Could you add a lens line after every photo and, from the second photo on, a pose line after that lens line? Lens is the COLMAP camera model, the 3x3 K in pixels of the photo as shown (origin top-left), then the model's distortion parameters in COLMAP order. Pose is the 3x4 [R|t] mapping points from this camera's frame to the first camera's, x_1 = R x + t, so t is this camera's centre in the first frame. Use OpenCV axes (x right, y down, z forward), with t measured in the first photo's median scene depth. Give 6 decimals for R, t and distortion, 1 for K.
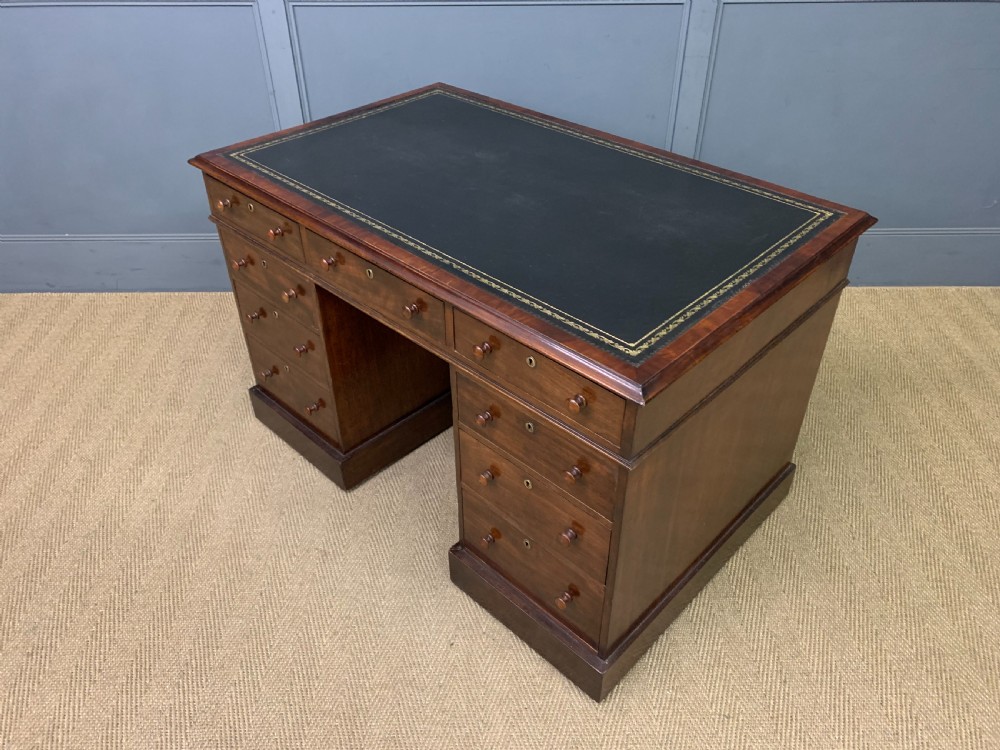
lens RADIAL K [[769.9, 0, 499.8], [0, 769.9, 367.1], [0, 0, 1]] dist [0.027764, -0.016727]
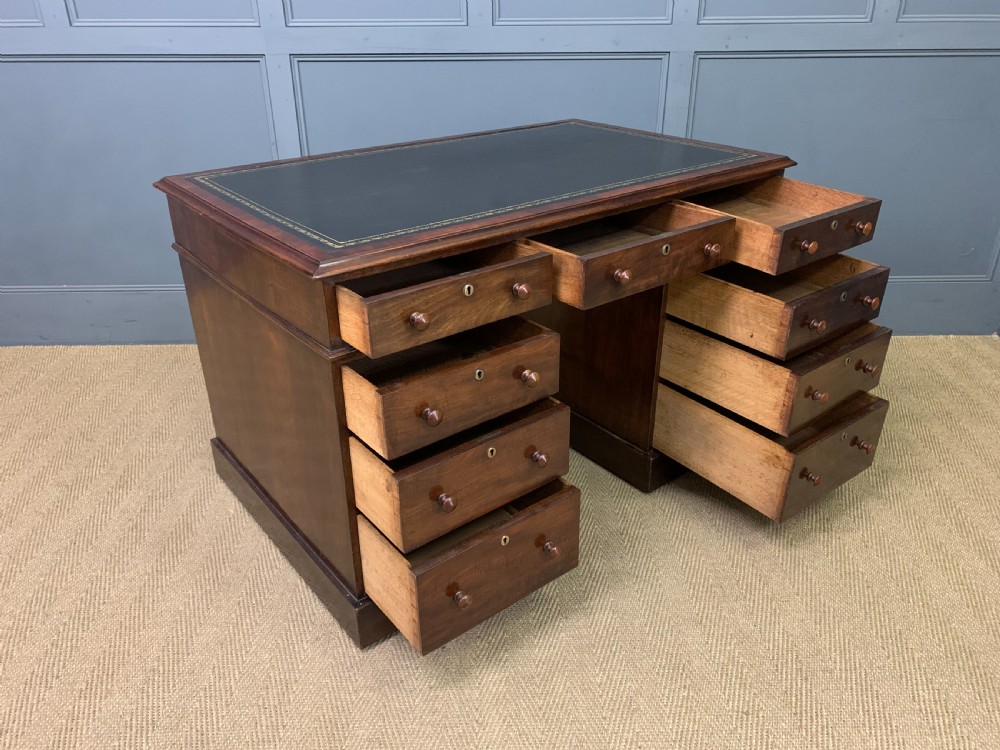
lens RADIAL K [[769.9, 0, 498.1], [0, 769.9, 367.7], [0, 0, 1]] dist [0.027764, -0.016727]
pose [[0.999945, -0.006133, 0.008524, -0.002127], [0.007571, 0.983548, -0.180486, 0.169726], [-0.007277, 0.180540, 0.983541, 0.026872]]
